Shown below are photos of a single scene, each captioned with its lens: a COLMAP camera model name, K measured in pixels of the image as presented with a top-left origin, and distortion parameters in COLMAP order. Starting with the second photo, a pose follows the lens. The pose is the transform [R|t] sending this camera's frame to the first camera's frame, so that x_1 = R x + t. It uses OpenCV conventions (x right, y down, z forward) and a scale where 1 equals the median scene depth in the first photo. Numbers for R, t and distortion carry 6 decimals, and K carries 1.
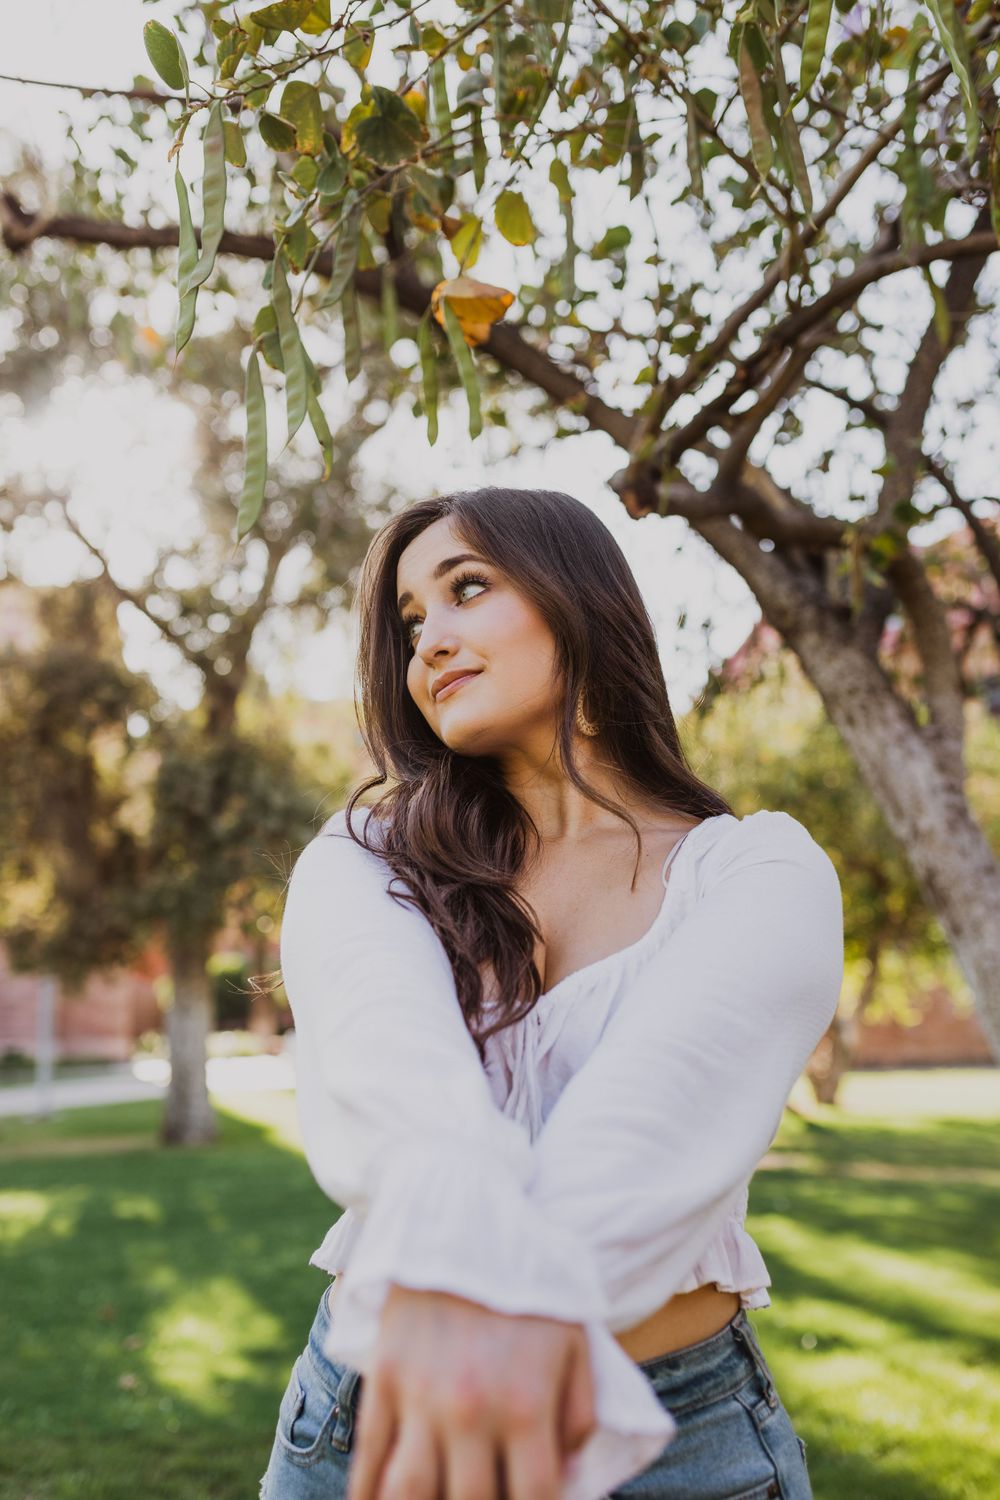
lens RADIAL K [[1448.3, 0, 501.9], [0, 1448.3, 743.9], [0, 0, 1]] dist [0.001454, 0.000000]
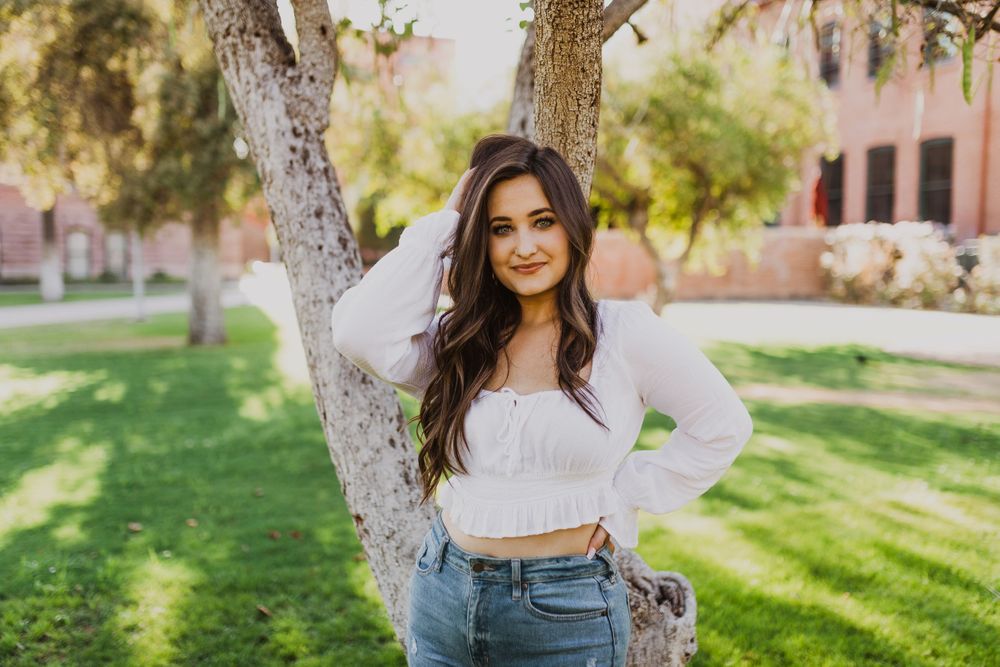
lens RADIAL K [[965.6, 0, 498.8], [0, 965.6, 333.7], [0, 0, 1]] dist [0.001454, 0.000000]
pose [[0.999478, 0.026074, -0.019099, 0.190936], [-0.019997, 0.963117, 0.268337, -0.007653], [0.025391, -0.267815, 0.963136, 0.119463]]
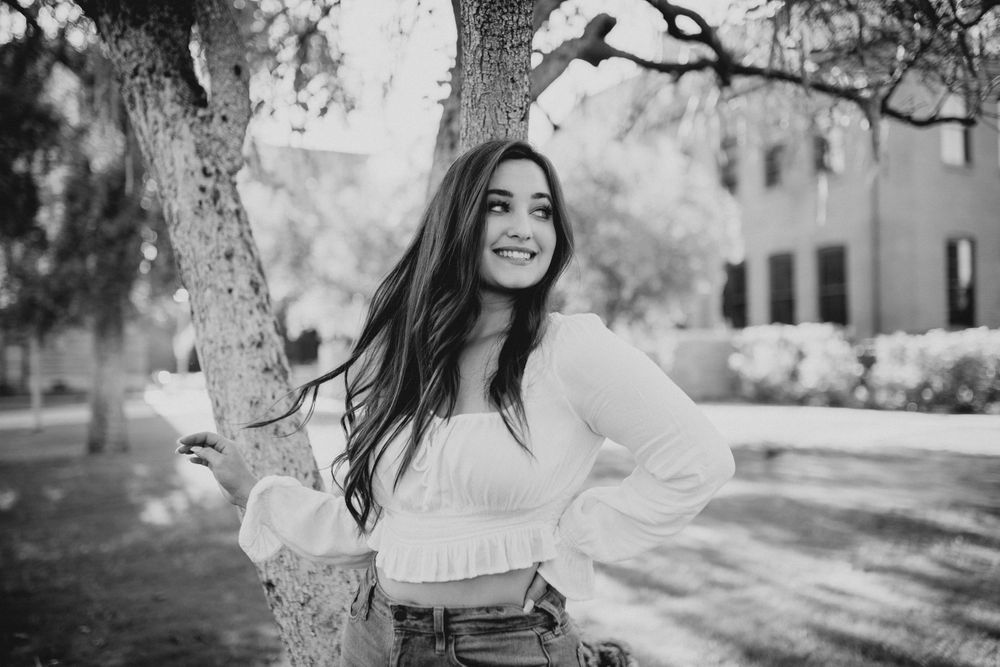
lens RADIAL K [[965.6, 0, 505.0], [0, 965.6, 331.4], [0, 0, 1]] dist [0.001454, 0.000000]
pose [[0.997189, 0.016480, 0.073096, 0.188401], [-0.027470, 0.987997, 0.152010, 0.013094], [-0.069714, -0.153590, 0.985672, 0.129667]]
